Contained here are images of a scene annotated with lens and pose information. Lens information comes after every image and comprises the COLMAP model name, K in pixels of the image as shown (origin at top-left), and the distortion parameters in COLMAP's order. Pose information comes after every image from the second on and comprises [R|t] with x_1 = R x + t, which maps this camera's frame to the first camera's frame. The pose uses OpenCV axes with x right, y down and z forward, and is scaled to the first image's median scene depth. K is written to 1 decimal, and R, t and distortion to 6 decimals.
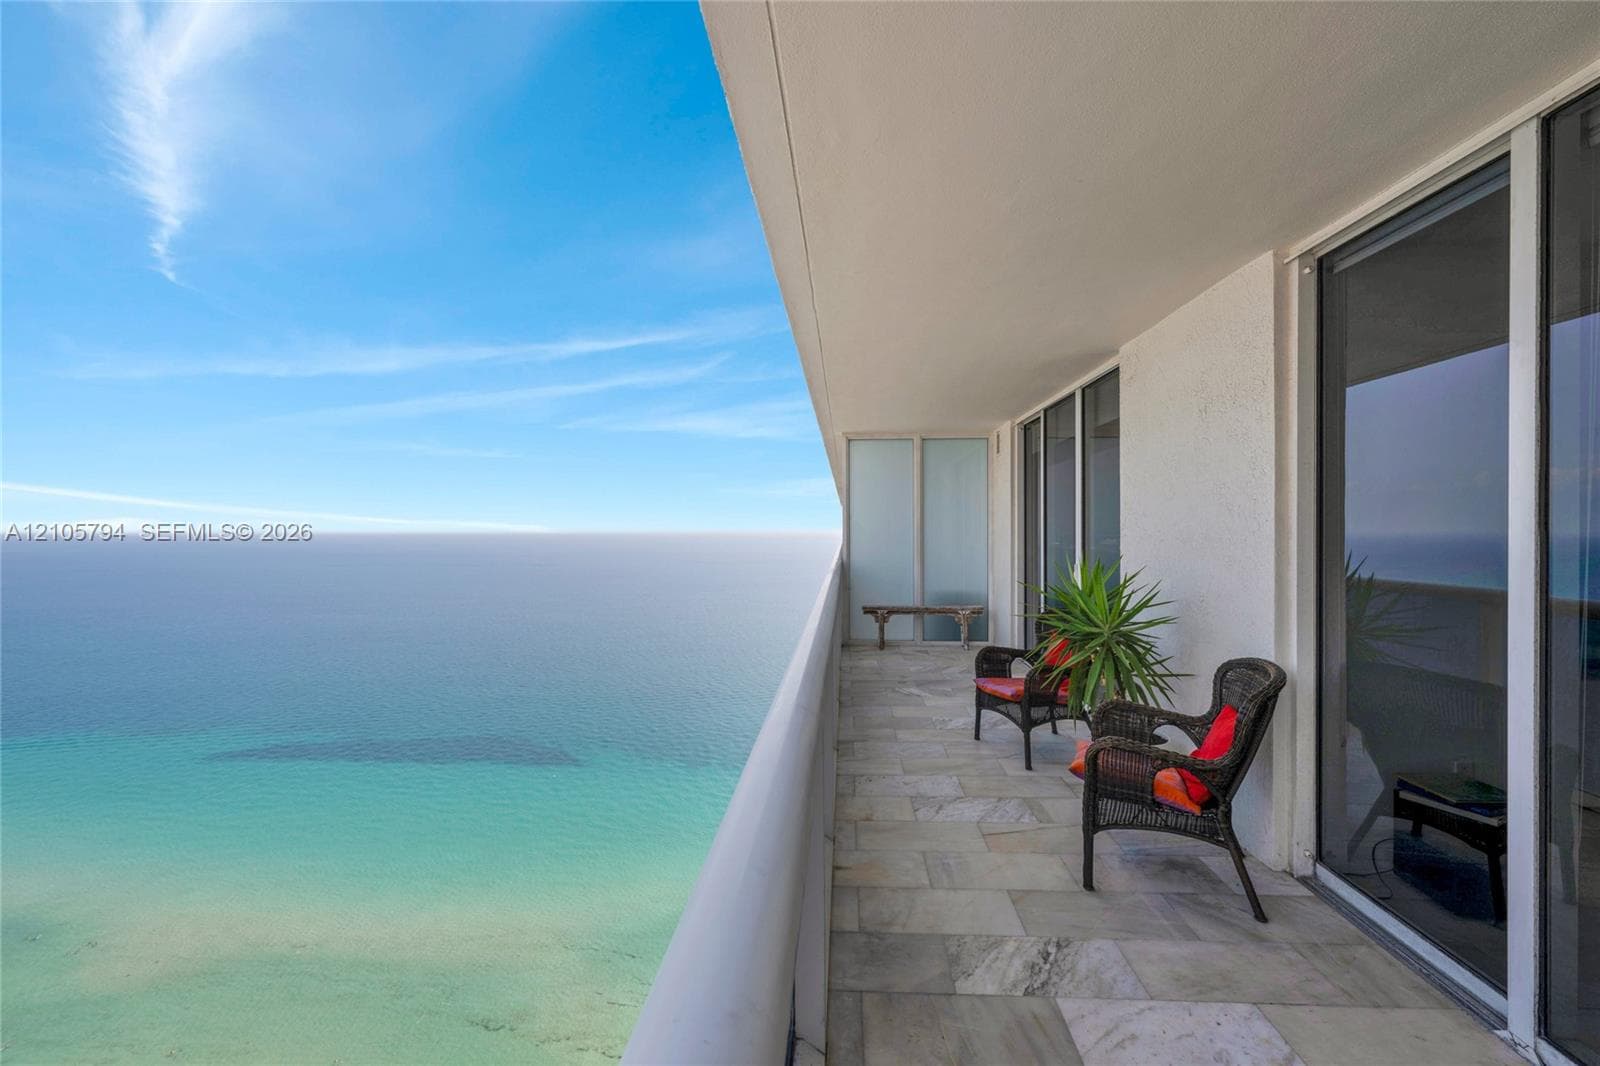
lens RADIAL K [[641.2, 0, 800.0], [0, 641.2, 533.0], [0, 0, 1]] dist [0.000488, 0.000153]
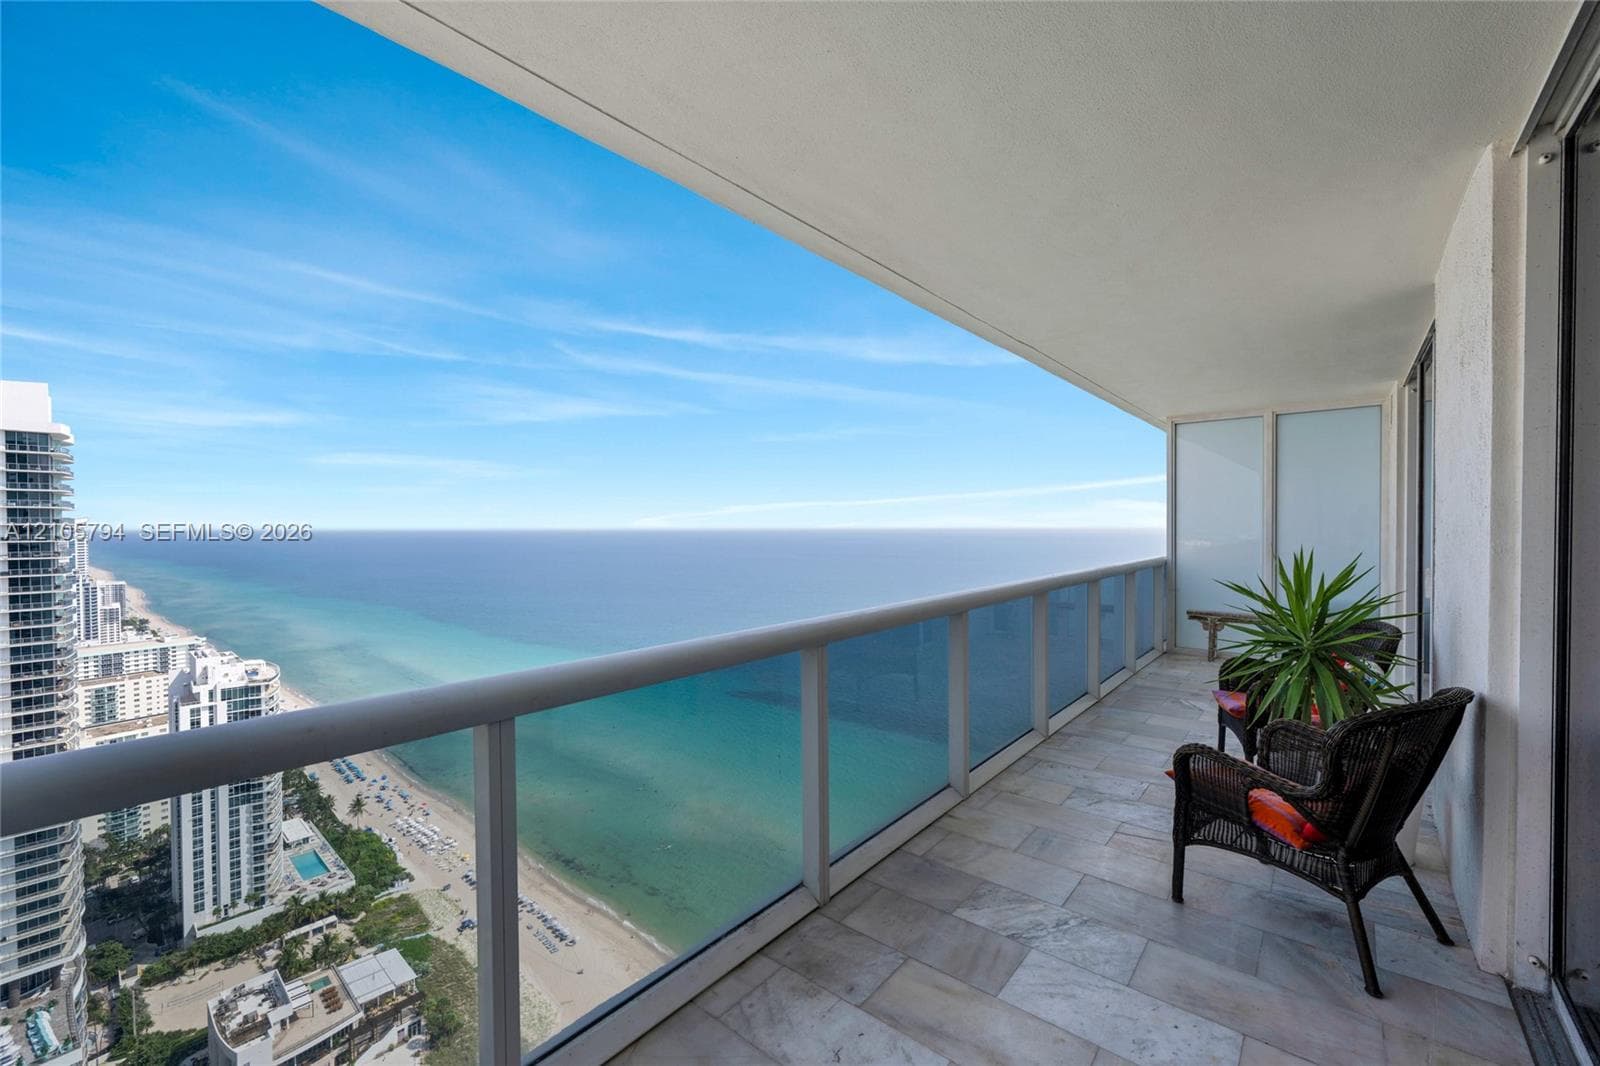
lens RADIAL K [[631.7, 0, 800.0], [0, 631.7, 533.0], [0, 0, 1]] dist [-0.001389, -0.000208]
pose [[0.806985, 0.006249, -0.590538, 0.545536], [-0.002933, 0.999974, 0.006574, 0.008309], [0.590564, -0.003573, 0.806983, -0.076567]]
